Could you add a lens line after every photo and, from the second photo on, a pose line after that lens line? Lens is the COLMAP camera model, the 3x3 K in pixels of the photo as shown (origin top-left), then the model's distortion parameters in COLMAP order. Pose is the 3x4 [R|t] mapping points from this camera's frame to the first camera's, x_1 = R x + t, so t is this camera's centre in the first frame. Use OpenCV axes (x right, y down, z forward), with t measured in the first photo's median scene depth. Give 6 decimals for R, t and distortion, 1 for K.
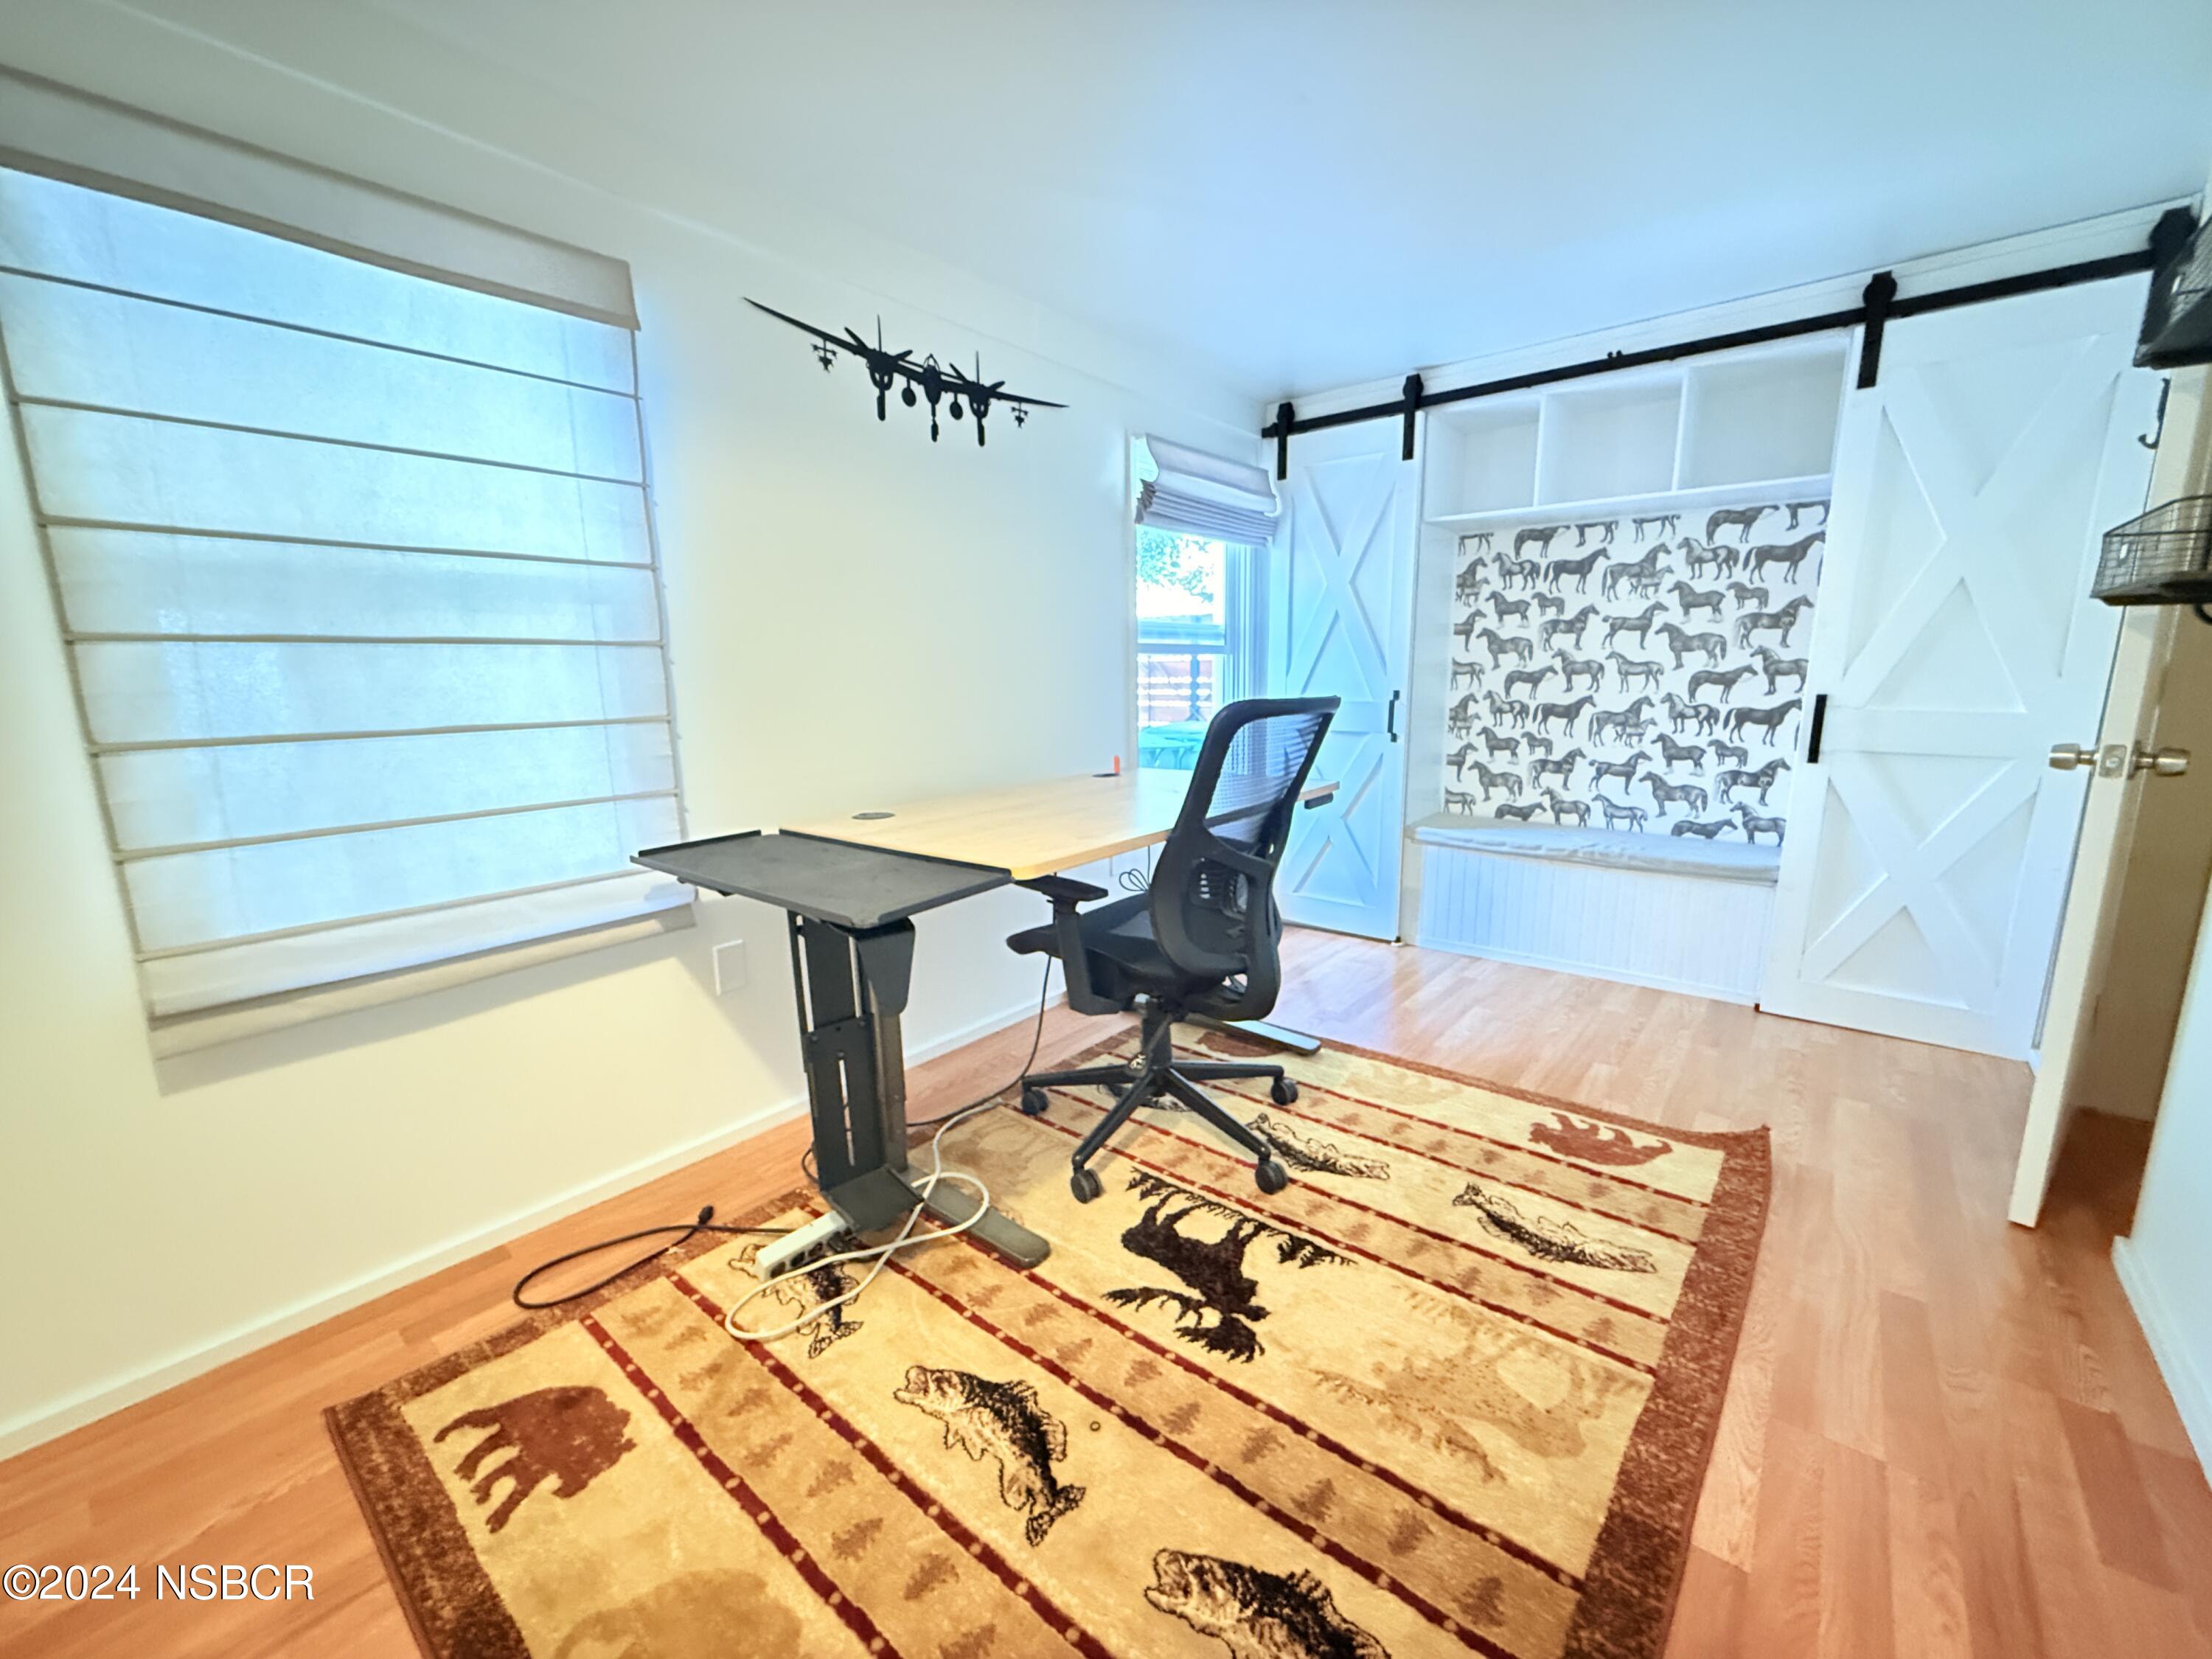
lens RADIAL K [[883.0, 0, 1096.4], [0, 883.0, 838.4], [0, 0, 1]] dist [0.000810, 0.000275]
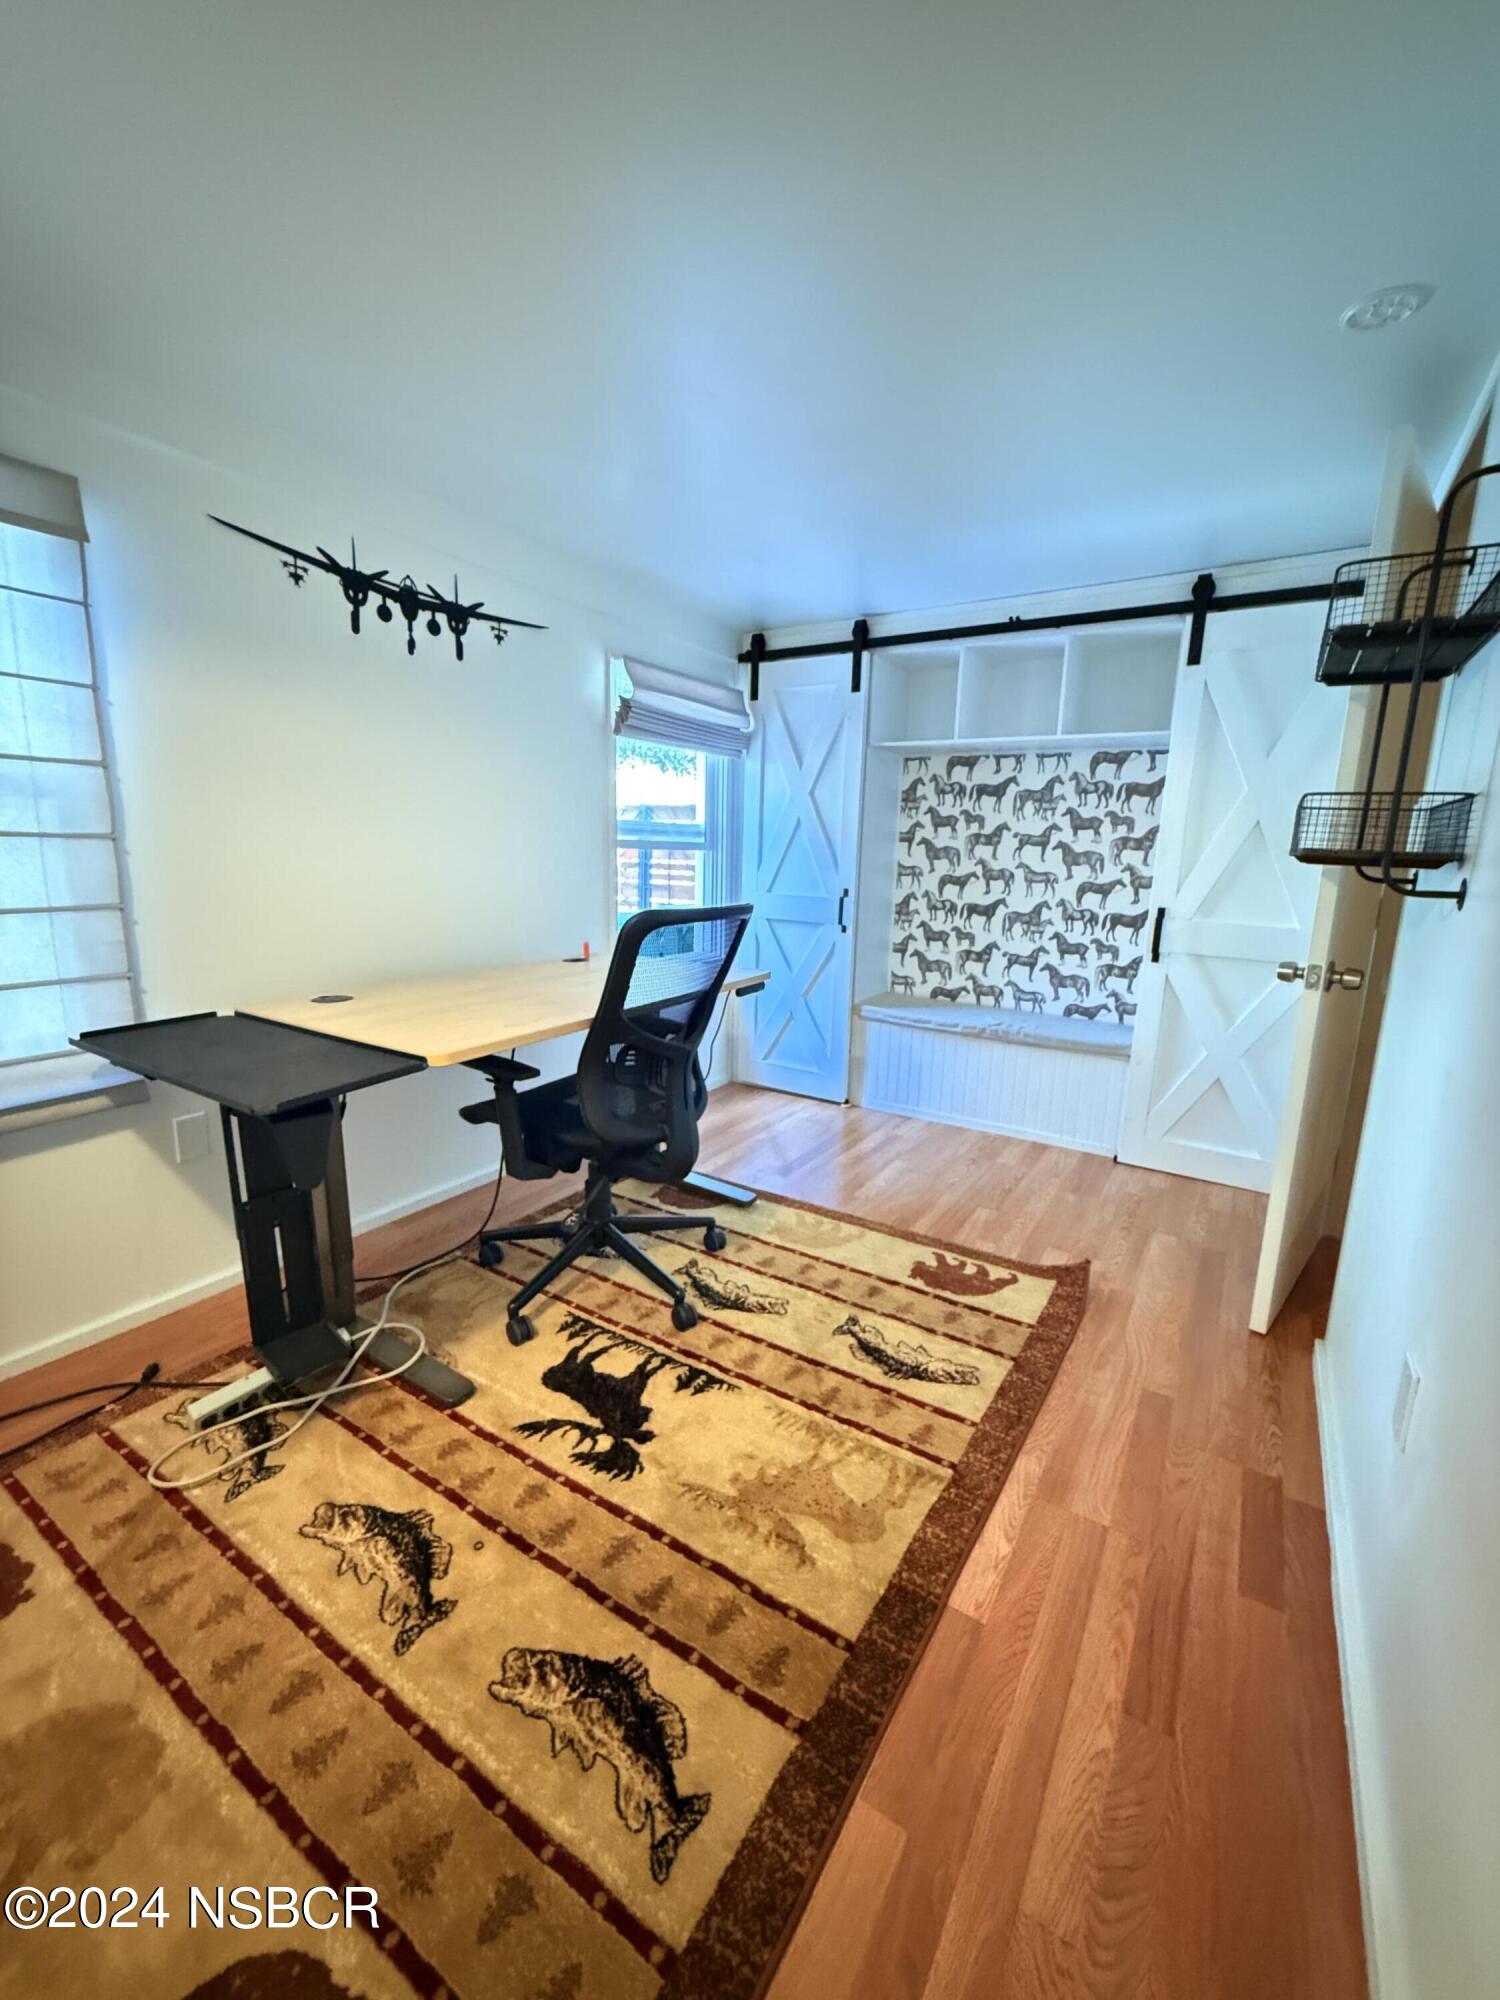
lens RADIAL K [[798.4, 0, 755.3], [0, 798.4, 1000.1], [0, 0, 1]] dist [0.000810, 0.000275]
pose [[0.991275, 0.014592, 0.131002, 0.152610], [-0.015144, 0.999880, 0.003218, -0.039185], [-0.130939, -0.005174, 0.991377, -0.054862]]
